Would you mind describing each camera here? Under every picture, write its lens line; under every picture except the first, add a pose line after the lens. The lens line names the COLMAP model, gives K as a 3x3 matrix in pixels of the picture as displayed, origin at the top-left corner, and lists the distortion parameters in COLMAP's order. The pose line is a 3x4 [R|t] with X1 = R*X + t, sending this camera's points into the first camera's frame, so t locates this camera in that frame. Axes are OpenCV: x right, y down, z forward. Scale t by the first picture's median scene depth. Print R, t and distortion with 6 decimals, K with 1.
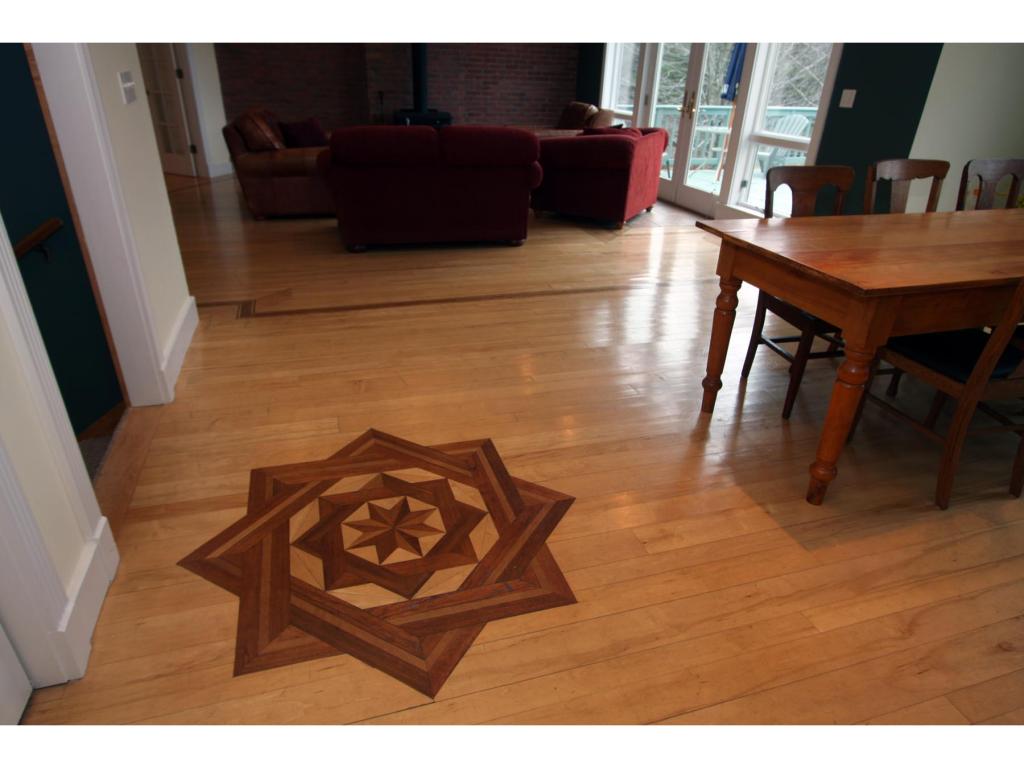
lens RADIAL K [[630.9, 0, 506.3], [0, 630.9, 382.2], [0, 0, 1]] dist [0.003515, -0.002668]
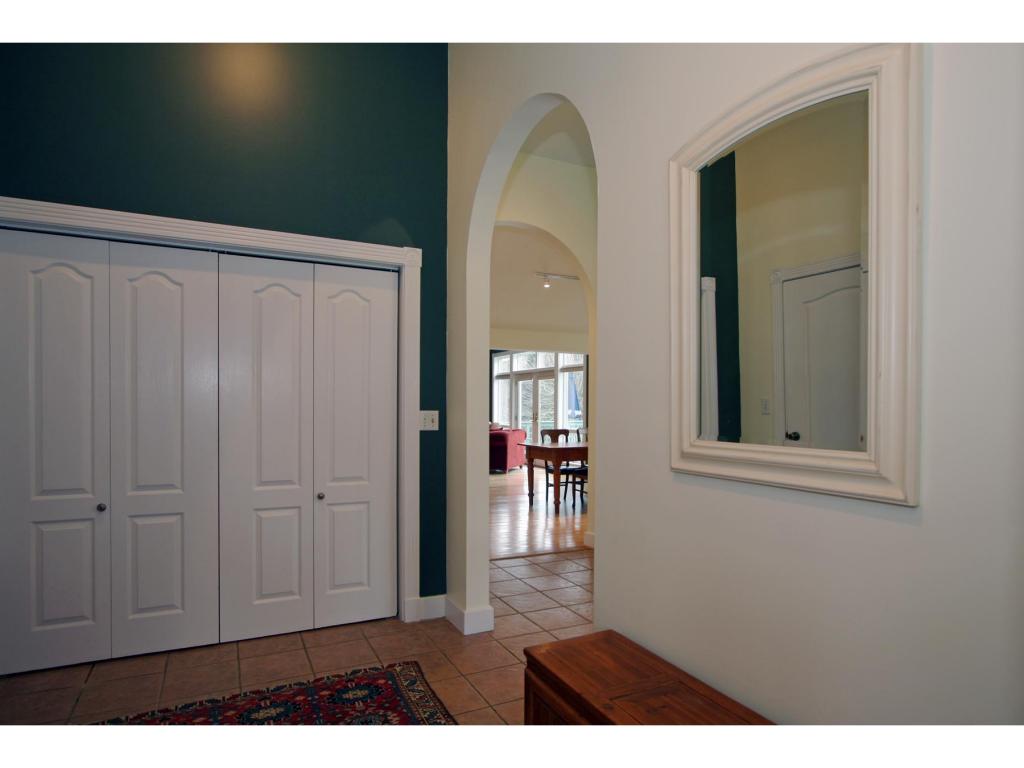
lens RADIAL K [[585.0, 0, 510.9], [0, 585.0, 393.0], [0, 0, 1]] dist [-0.013393, 0.009161]
pose [[0.987479, -0.021403, 0.156291, -0.106463], [0.091096, 0.886228, -0.454205, 0.433912], [-0.128788, 0.462755, 0.877081, -0.880361]]
